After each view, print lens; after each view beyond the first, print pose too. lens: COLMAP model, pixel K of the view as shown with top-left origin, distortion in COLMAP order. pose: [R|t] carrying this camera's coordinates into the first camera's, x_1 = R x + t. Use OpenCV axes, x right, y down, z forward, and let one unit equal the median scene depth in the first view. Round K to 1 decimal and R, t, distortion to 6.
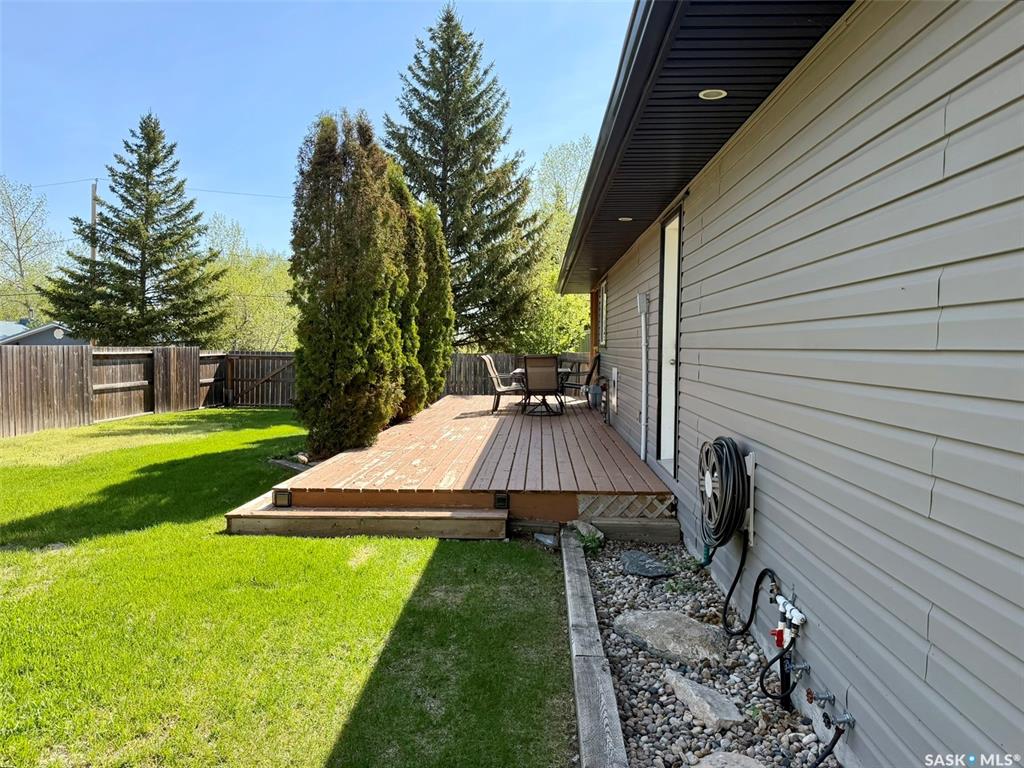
lens RADIAL K [[712.8, 0, 509.2], [0, 712.8, 384.3], [0, 0, 1]] dist [0.083787, -0.139551]
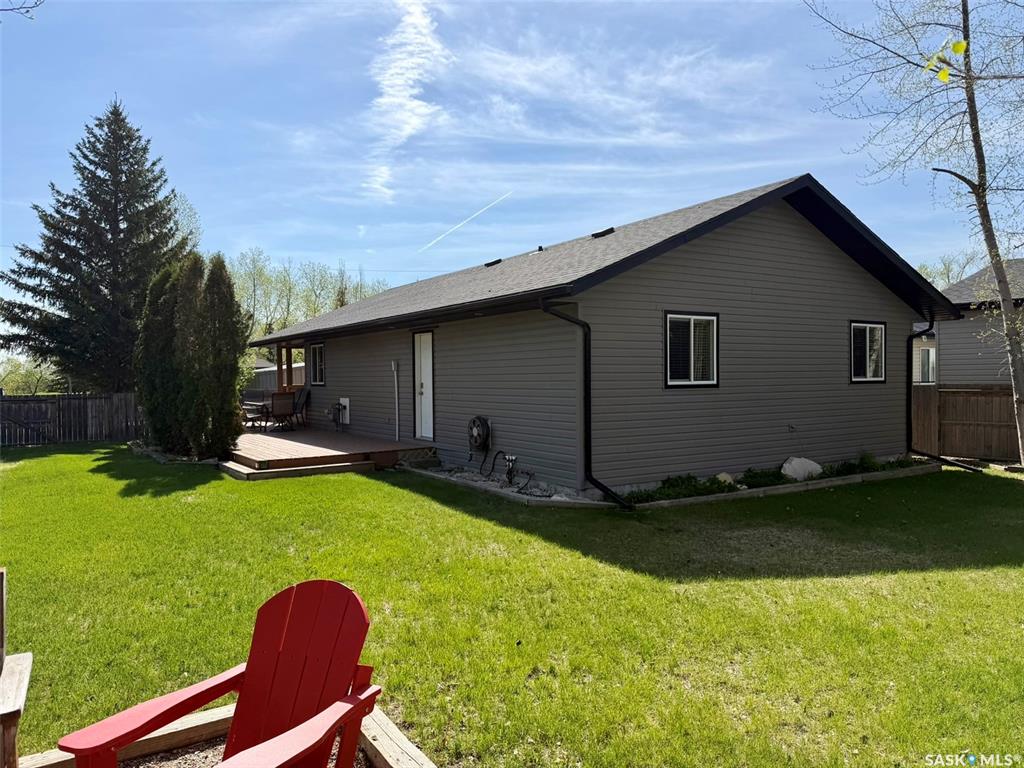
lens RADIAL K [[709.2, 0, 506.8], [0, 709.2, 389.5], [0, 0, 1]] dist [0.091217, -0.131905]
pose [[0.800262, -0.031680, 0.598814, -0.301894], [0.054095, 0.998346, -0.019475, 0.005717], [-0.597206, 0.047978, 0.800652, -0.320949]]
